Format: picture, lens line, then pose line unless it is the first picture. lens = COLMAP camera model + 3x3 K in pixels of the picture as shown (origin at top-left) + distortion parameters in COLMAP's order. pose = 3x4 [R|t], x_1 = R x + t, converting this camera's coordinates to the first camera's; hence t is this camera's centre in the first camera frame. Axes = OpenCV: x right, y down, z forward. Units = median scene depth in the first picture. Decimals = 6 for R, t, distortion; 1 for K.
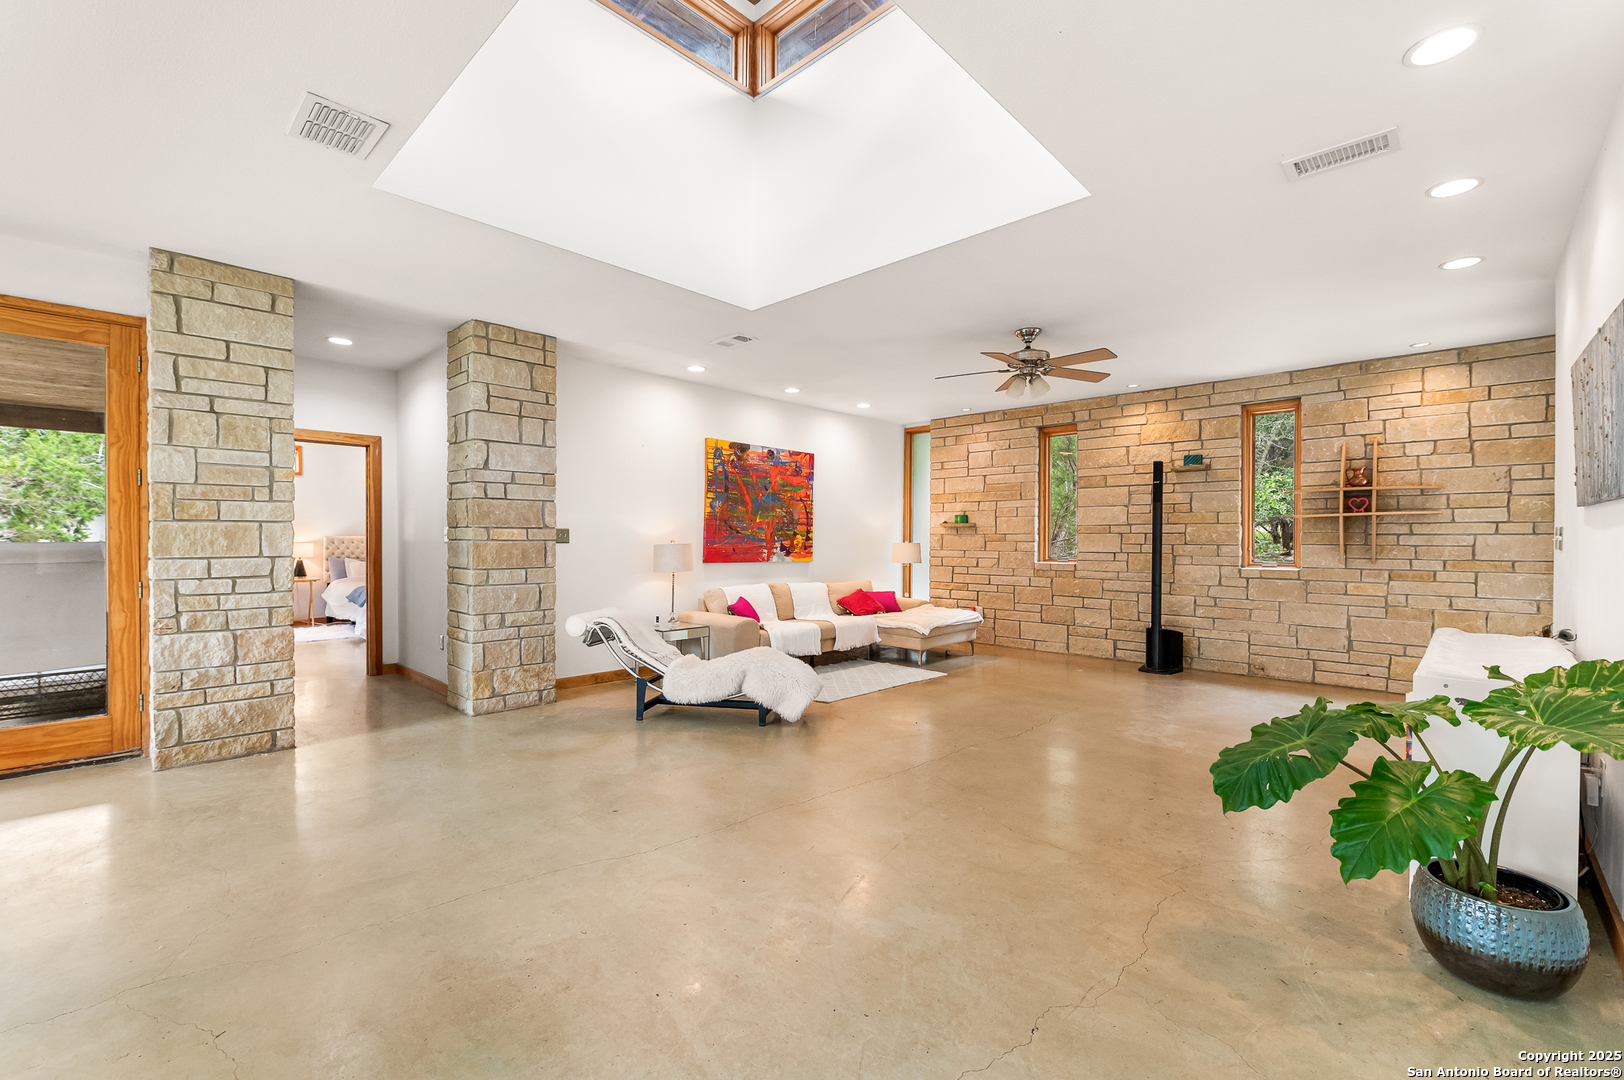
lens RADIAL K [[690.6, 0, 810.1], [0, 690.6, 542.8], [0, 0, 1]] dist [-0.003987, -0.000027]
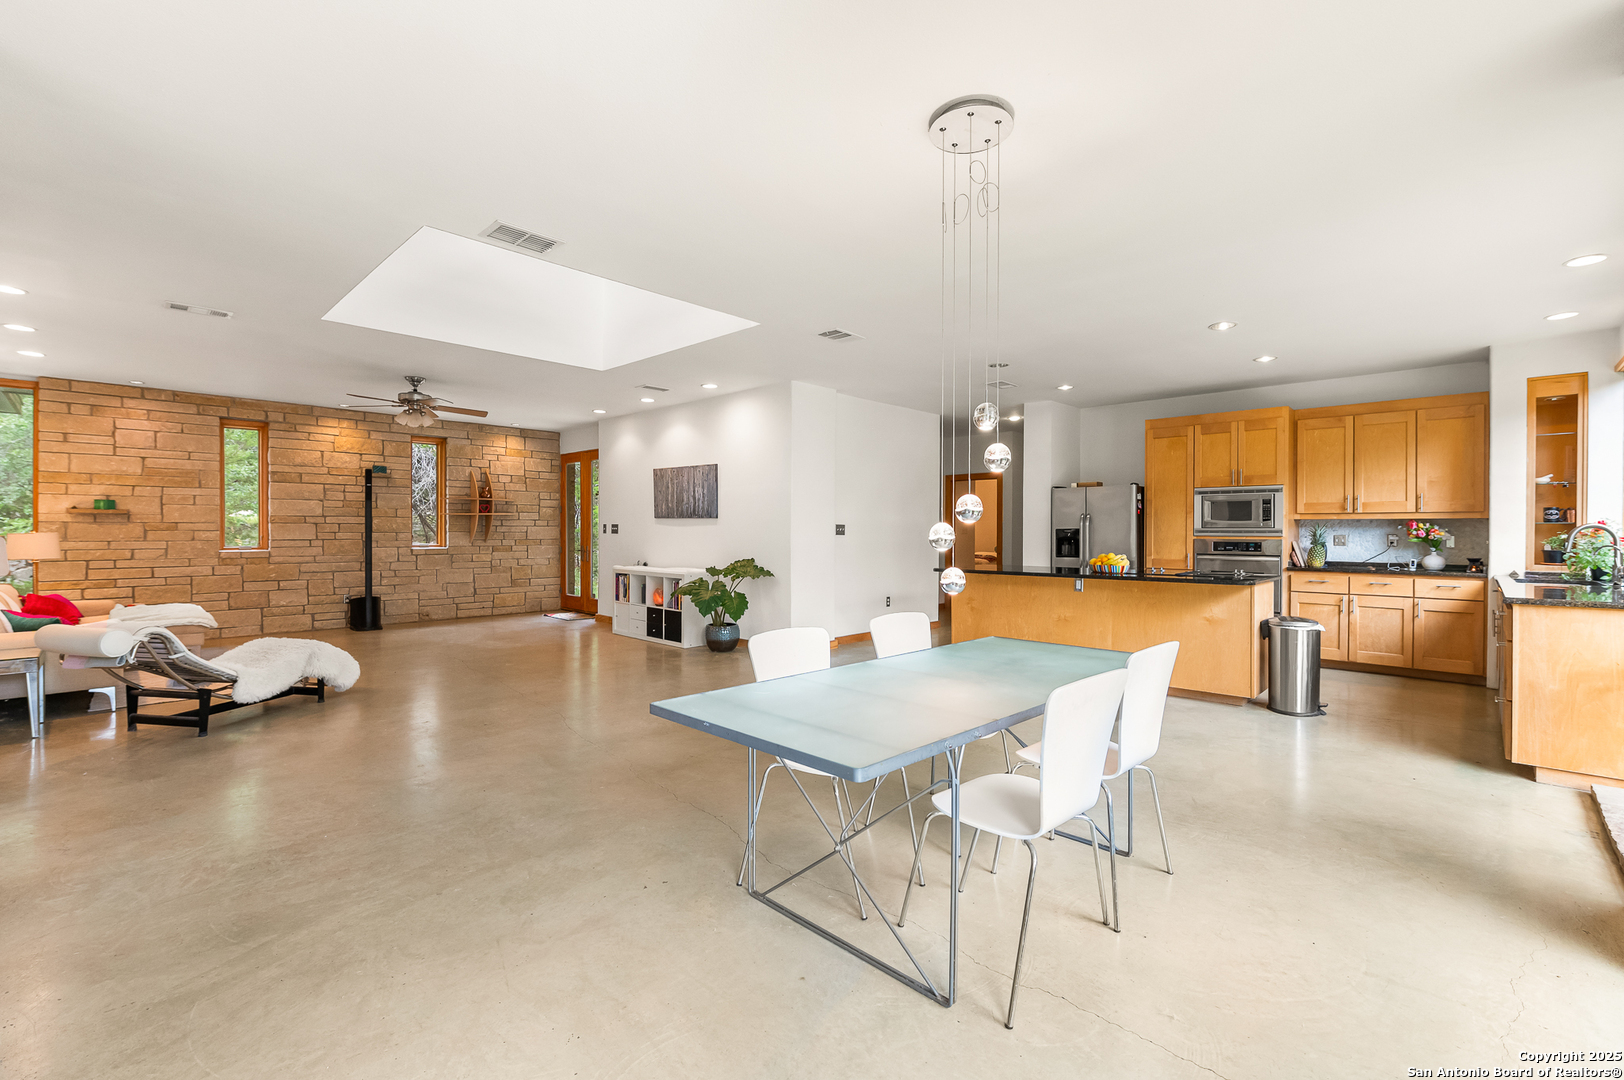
lens RADIAL K [[690.6, 0, 817.1], [0, 690.6, 534.3], [0, 0, 1]] dist [-0.003987, -0.000027]
pose [[-0.008532, -0.010669, 0.999907, -0.743207], [0.000935, 0.999943, 0.010677, -0.006753], [-0.999963, 0.001026, -0.008522, 0.146549]]
